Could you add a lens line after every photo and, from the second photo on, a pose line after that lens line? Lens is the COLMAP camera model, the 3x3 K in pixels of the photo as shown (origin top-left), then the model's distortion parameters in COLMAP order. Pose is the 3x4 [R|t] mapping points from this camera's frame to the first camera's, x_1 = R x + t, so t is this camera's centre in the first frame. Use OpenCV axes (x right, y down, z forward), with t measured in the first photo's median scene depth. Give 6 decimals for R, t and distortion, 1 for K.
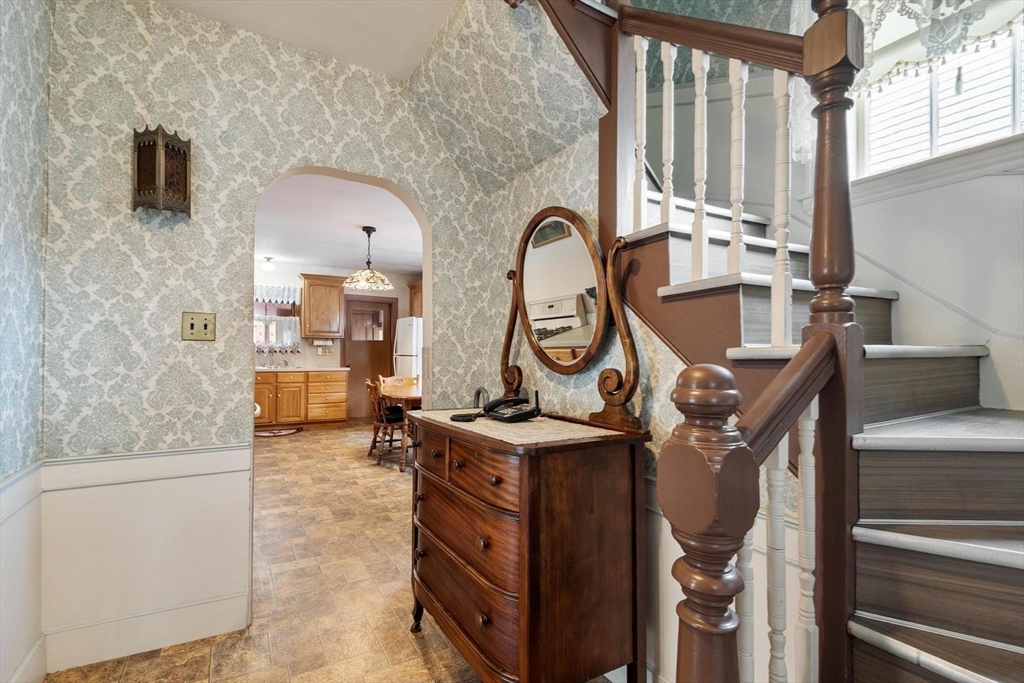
lens RADIAL K [[449.8, 0, 486.1], [0, 449.8, 349.2], [0, 0, 1]] dist [0.001464, -0.001036]
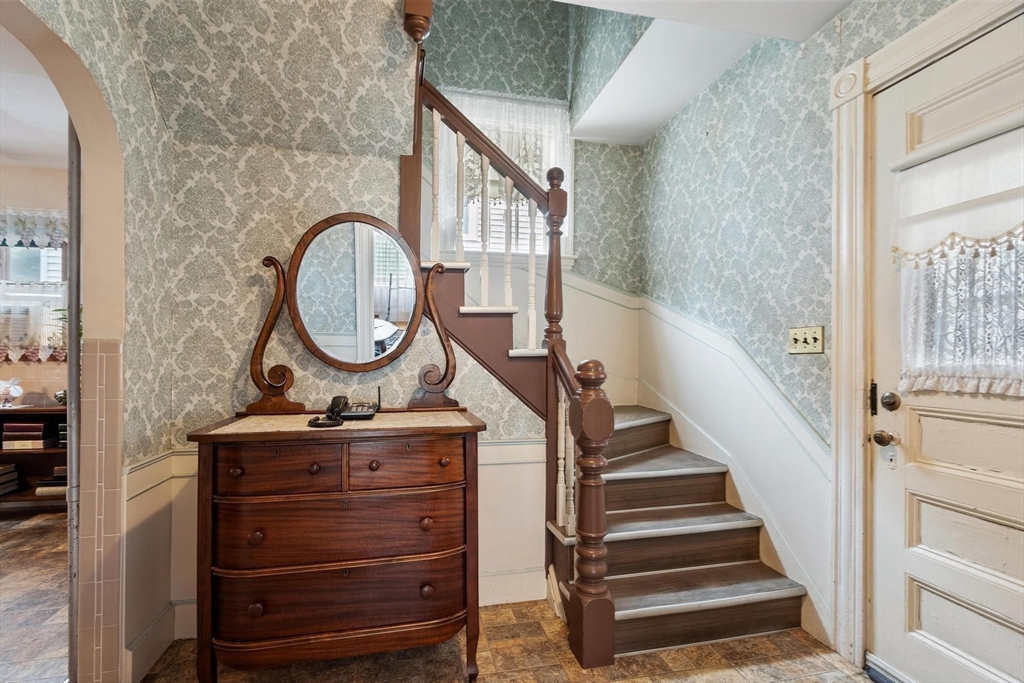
lens RADIAL K [[449.8, 0, 484.8], [0, 449.8, 352.5], [0, 0, 1]] dist [0.001464, -0.001036]
pose [[0.319051, -0.002184, 0.947735, -0.581053], [-0.016817, 0.999827, 0.007966, -0.002778], [-0.947588, -0.018480, 0.318959, 0.291951]]
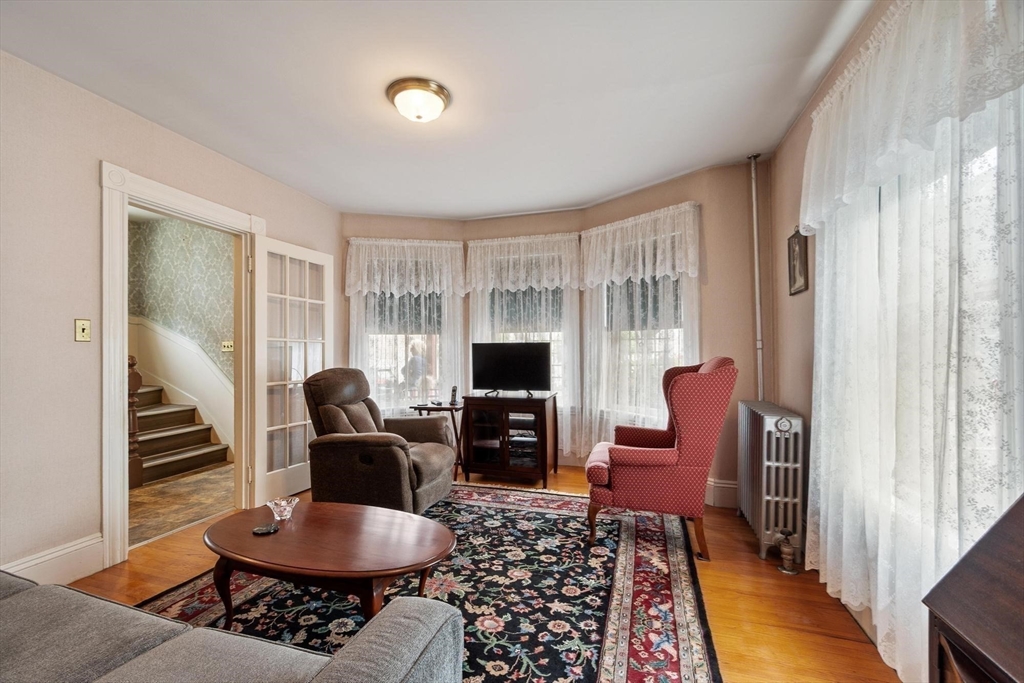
lens RADIAL K [[449.8, 0, 492.3], [0, 449.8, 352.9], [0, 0, 1]] dist [0.001464, -0.001036]
pose [[-0.674751, -0.004673, 0.738031, -1.983640], [-0.011963, 0.999918, -0.004607, -0.003579], [-0.737949, -0.011937, -0.674751, 0.500163]]
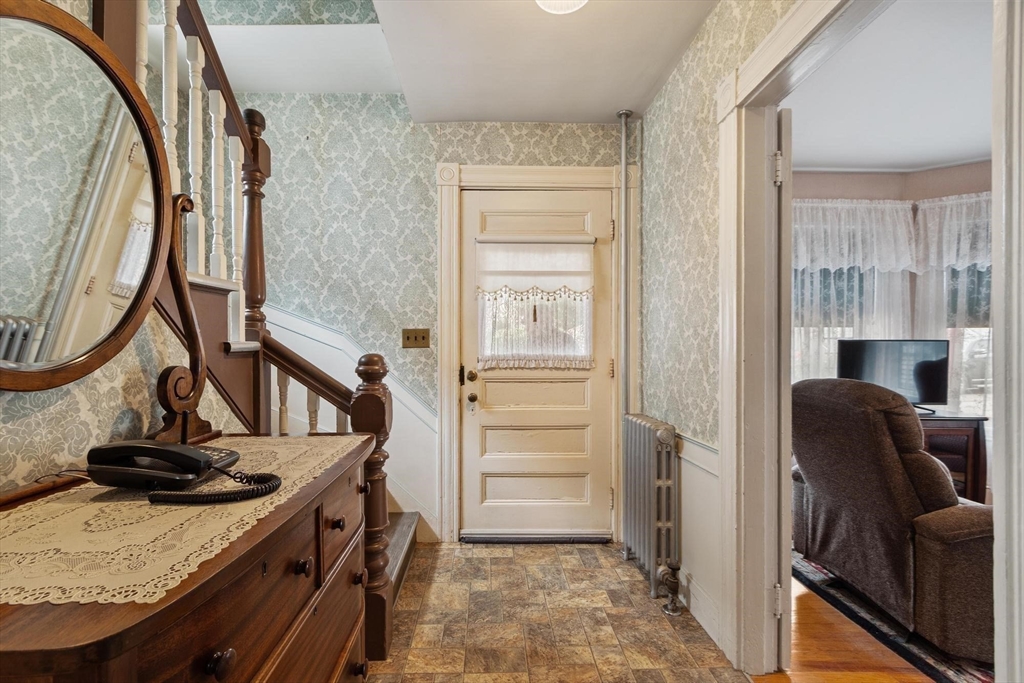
lens RADIAL K [[449.8, 0, 499.9], [0, 449.8, 352.1], [0, 0, 1]] dist [0.001464, -0.001036]
pose [[-0.881022, -0.012389, 0.472913, -0.347332], [-0.016405, 0.999856, -0.004369, 0.009373], [-0.472791, -0.011608, -0.881098, 0.931199]]
